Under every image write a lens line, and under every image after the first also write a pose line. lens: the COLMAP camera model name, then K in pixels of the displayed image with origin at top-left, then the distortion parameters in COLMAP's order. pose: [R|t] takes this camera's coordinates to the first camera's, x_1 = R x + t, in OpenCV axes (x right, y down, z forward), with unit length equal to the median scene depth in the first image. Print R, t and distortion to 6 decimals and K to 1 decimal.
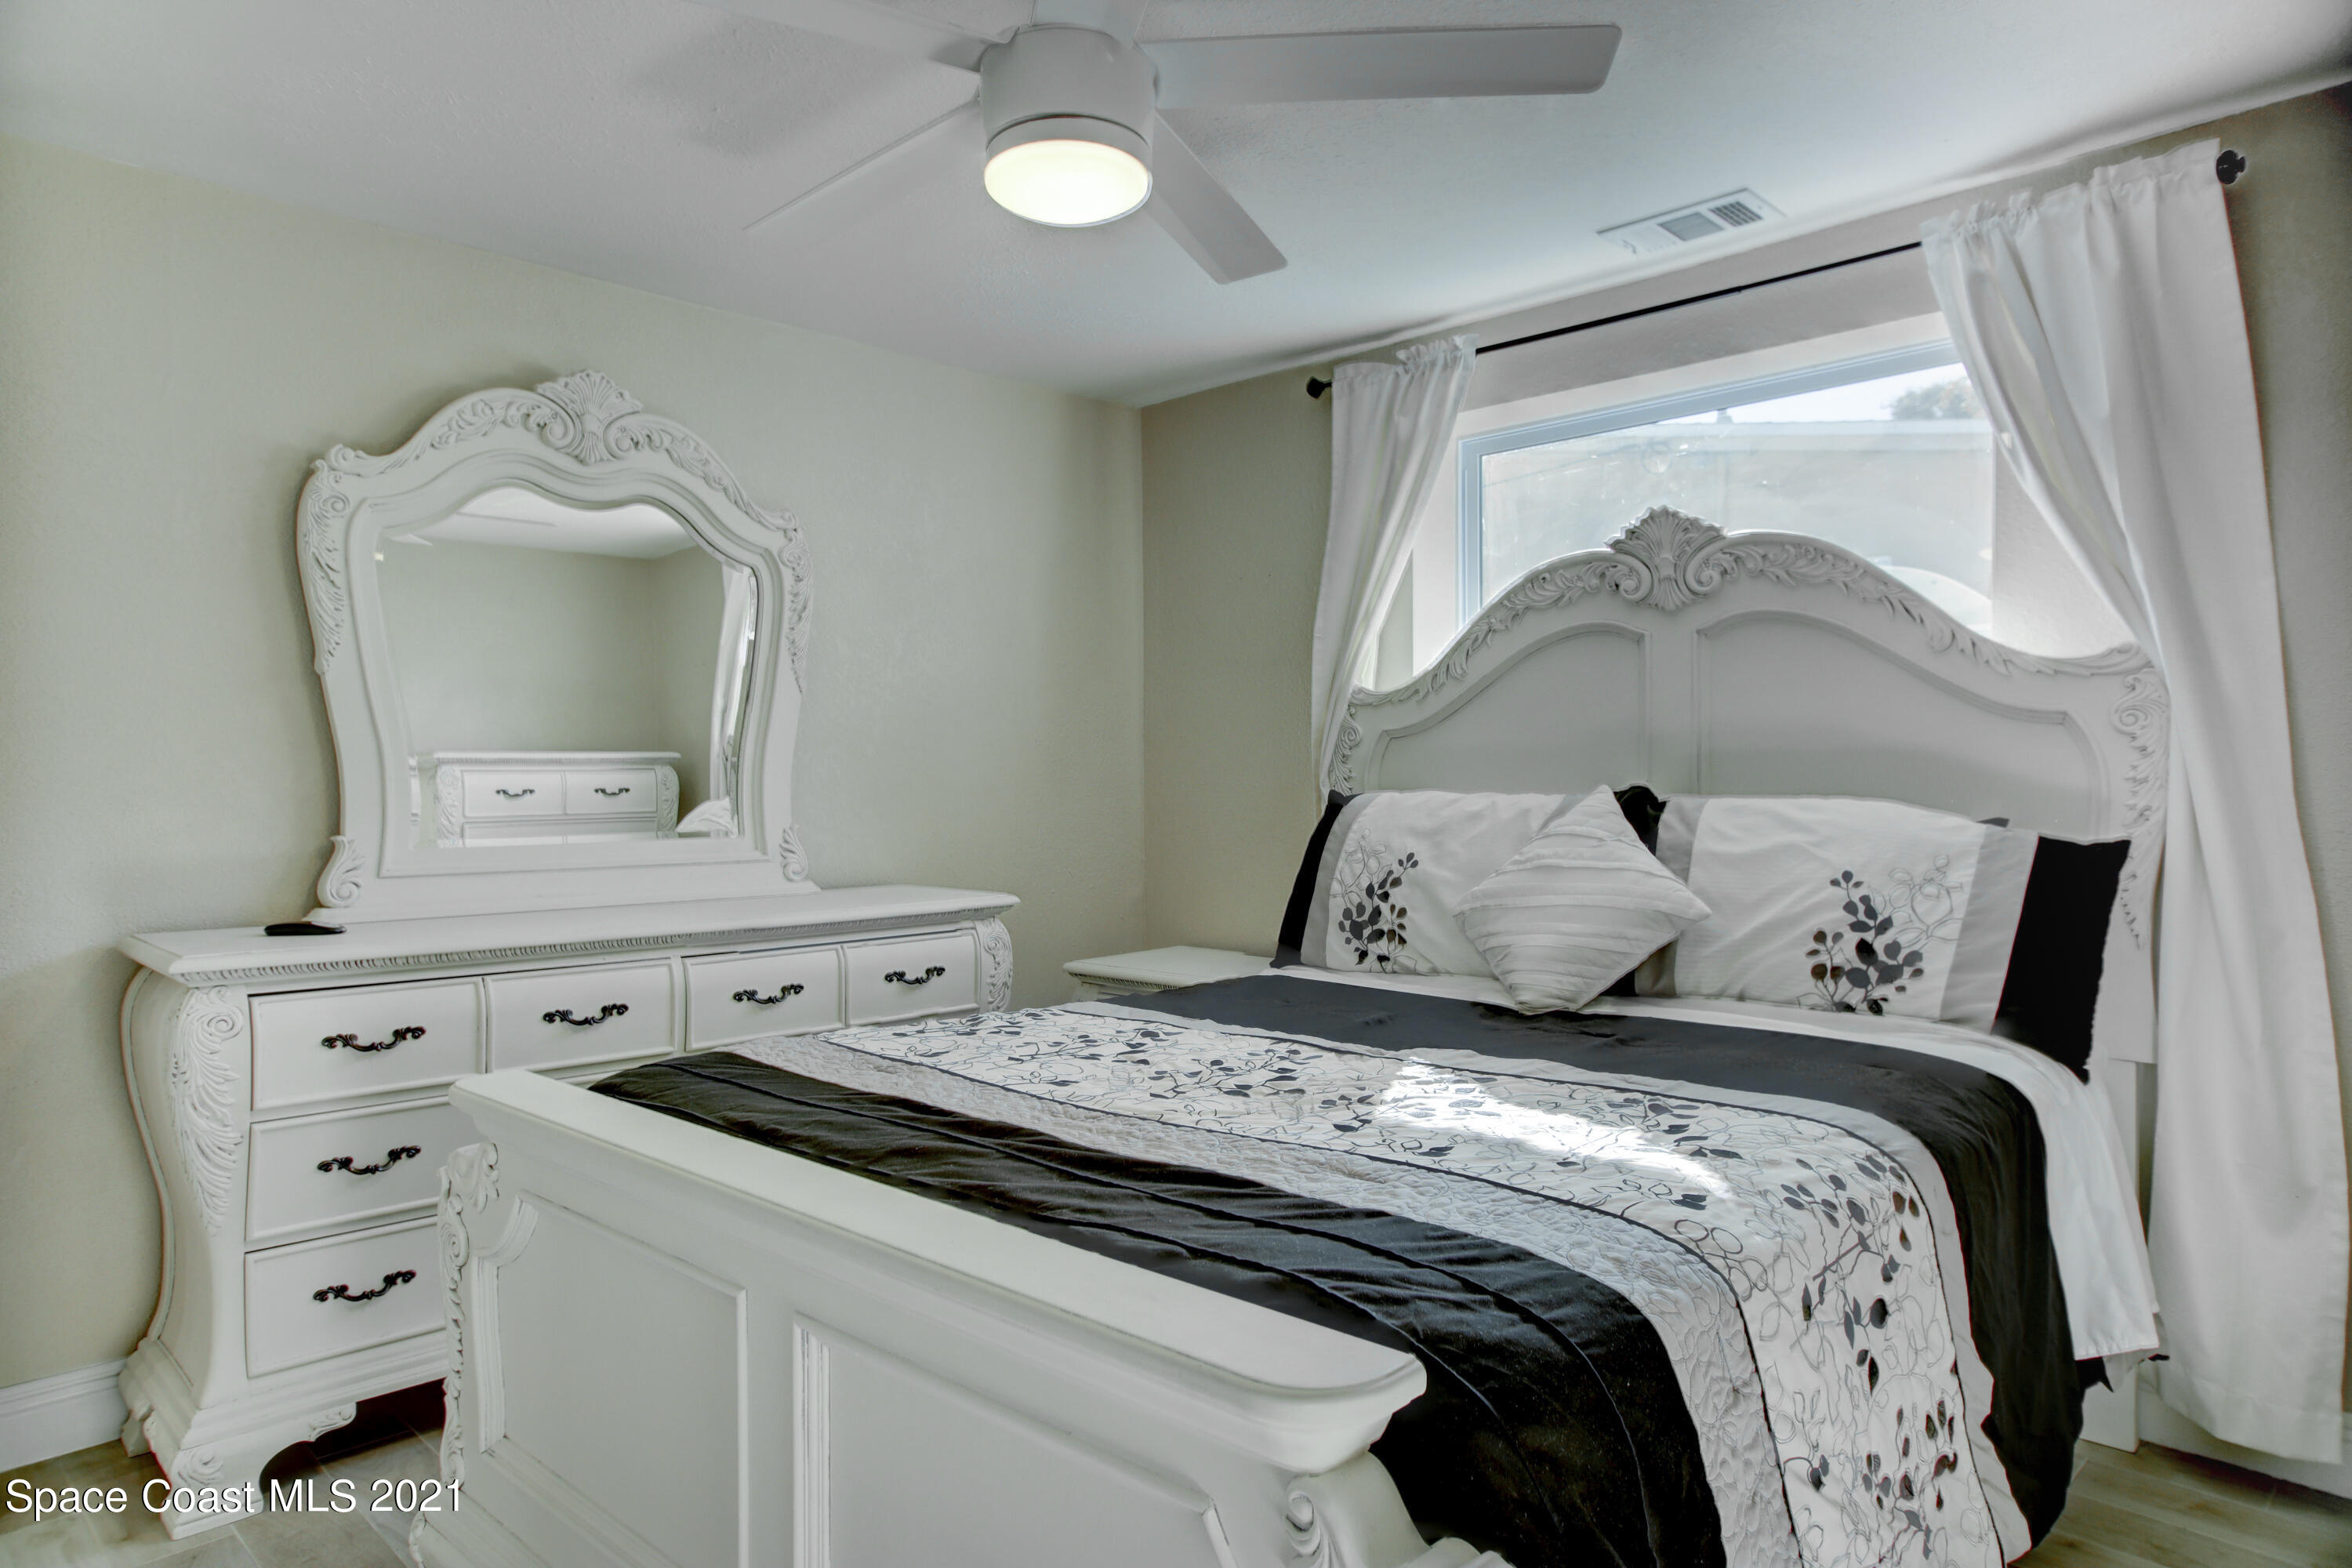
lens RADIAL K [[1470.3, 0, 1167.7], [0, 1470.3, 777.6], [0, 0, 1]] dist [-0.001227, 0.003137]
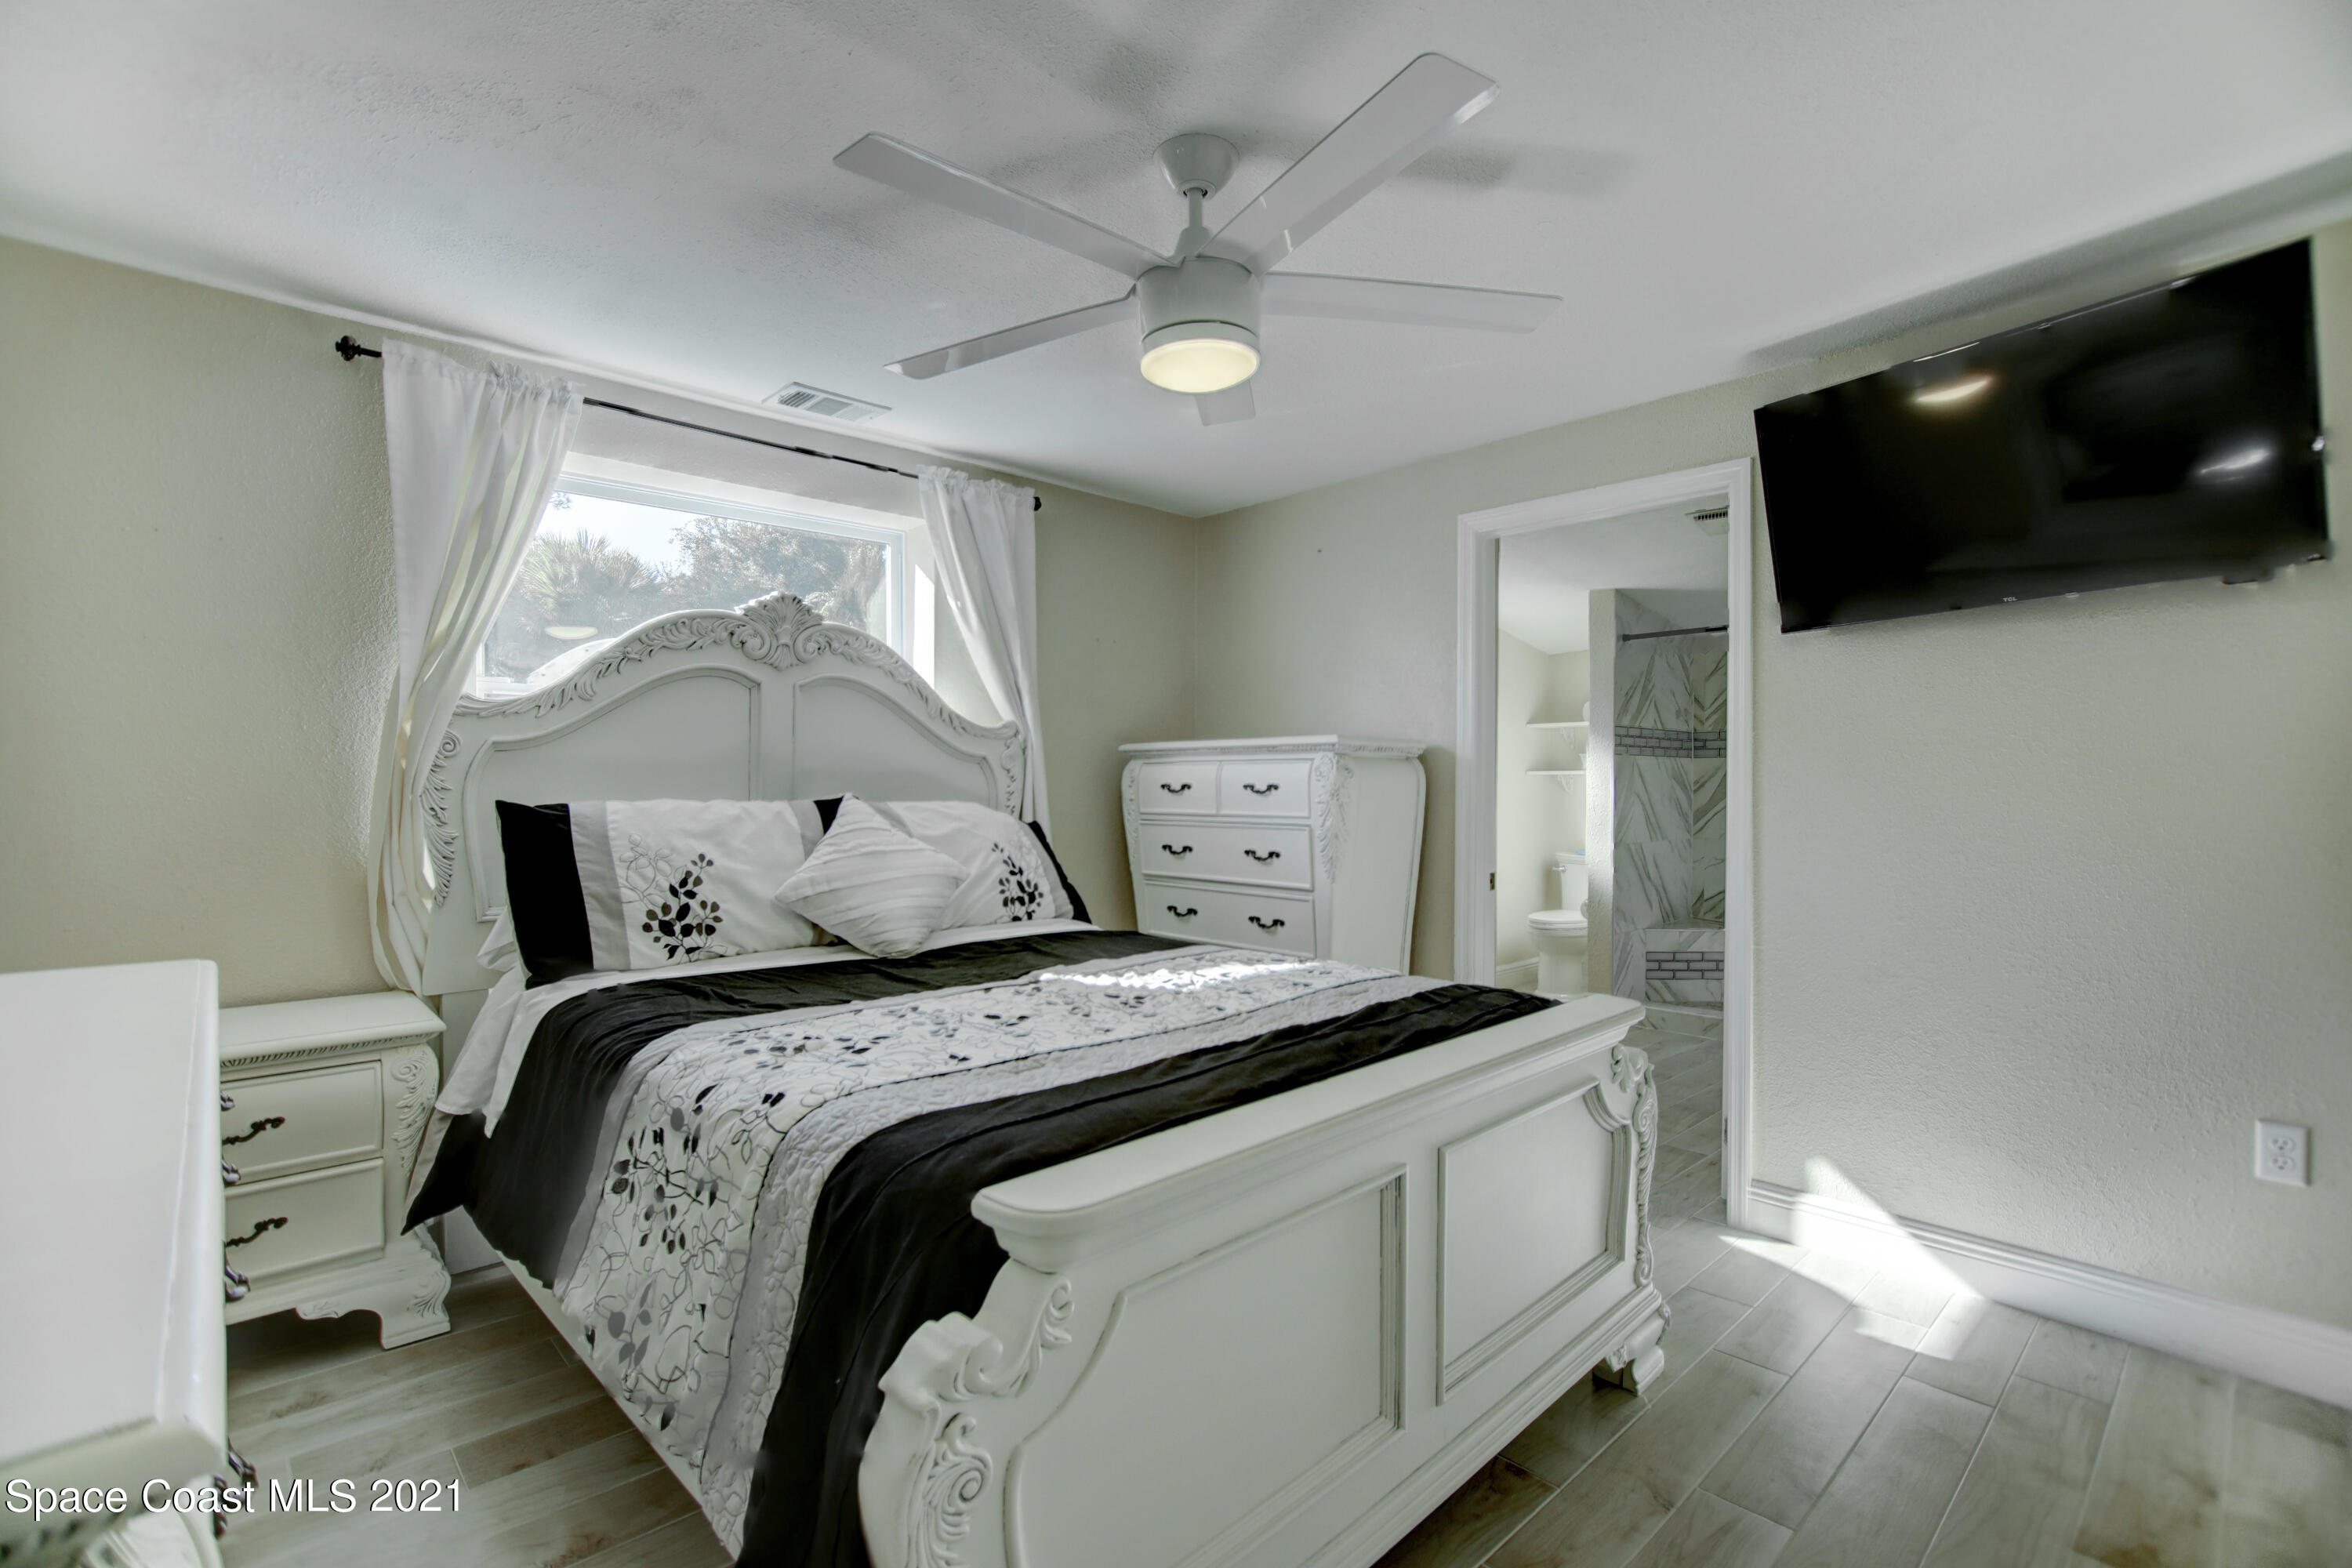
lens RADIAL K [[1076.4, 0, 1175.4], [0, 1076.4, 791.4], [0, 0, 1]] dist [-0.018254, -0.000888]
pose [[0.024374, 0.003710, 0.999696, -0.788414], [-0.003723, 0.999987, -0.003620, 0.005009], [-0.999696, -0.003634, 0.024387, 0.729239]]
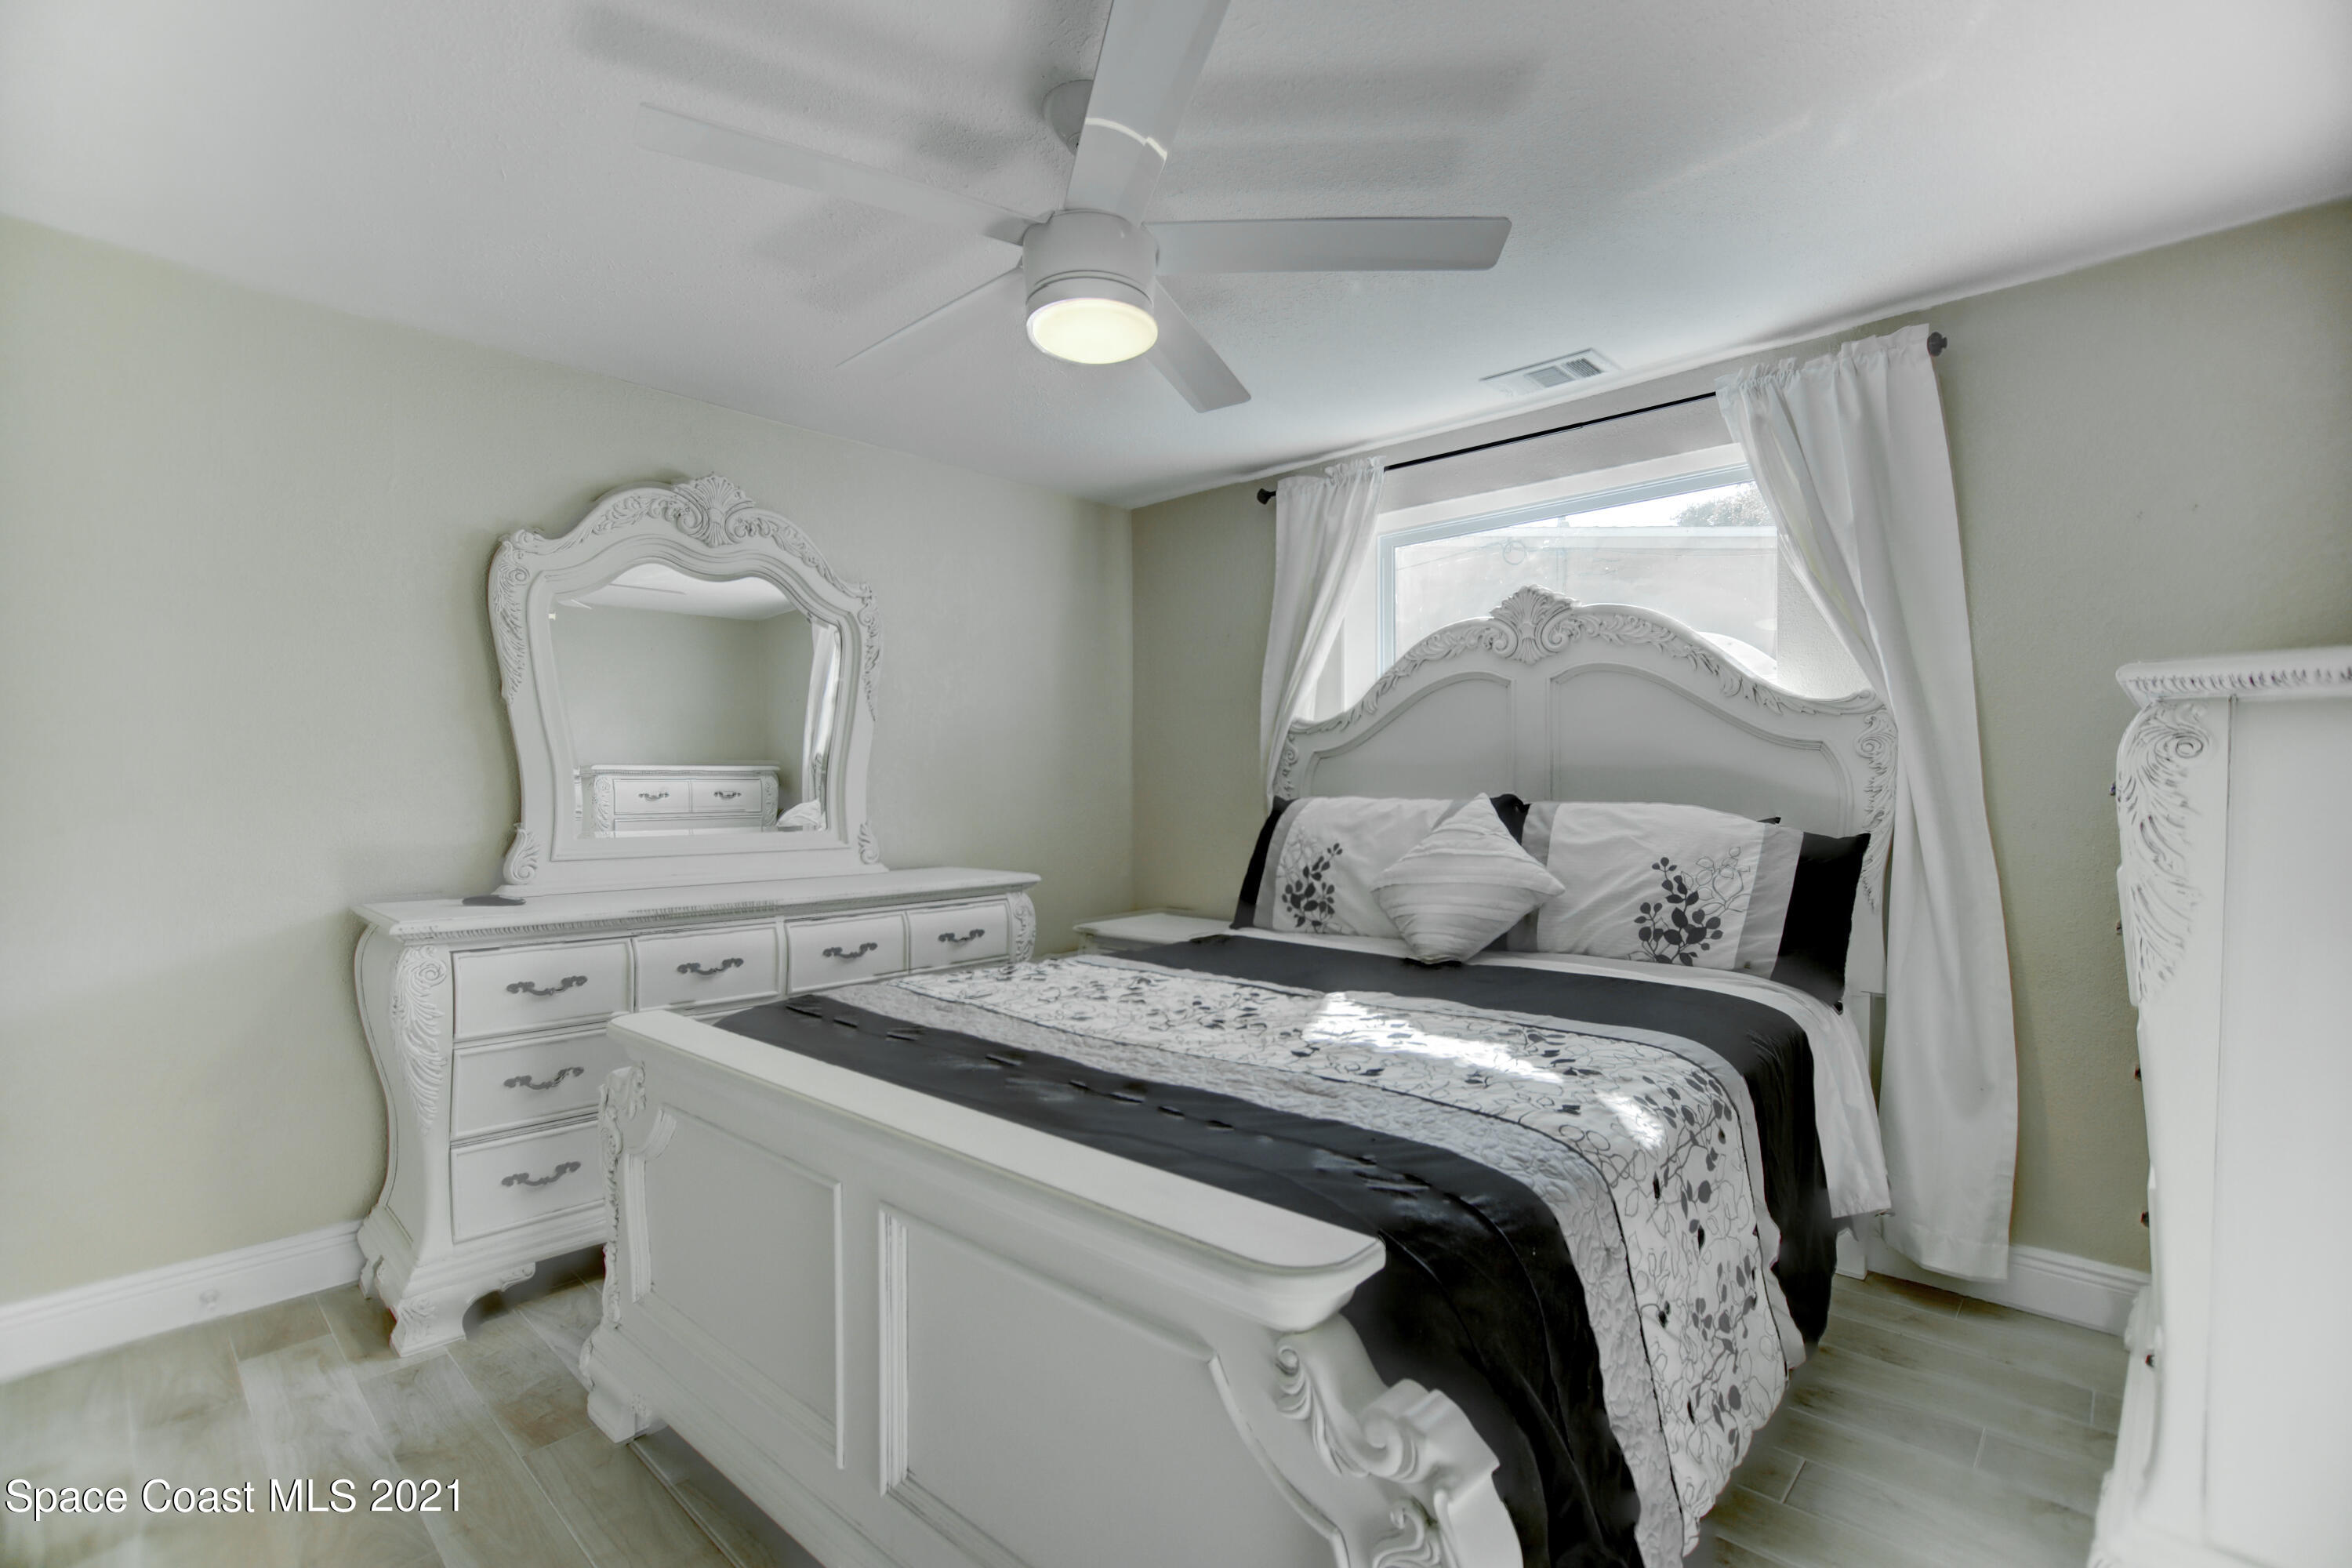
lens RADIAL K [[1076.4, 0, 1175.4], [0, 1076.4, 791.4], [0, 0, 1]] dist [-0.018254, -0.000888]
pose [[0.999339, 0.004155, 0.036128, -0.019731], [-0.004315, 0.999981, 0.004359, 0.000311], [-0.036109, -0.004512, 0.999338, 0.035657]]
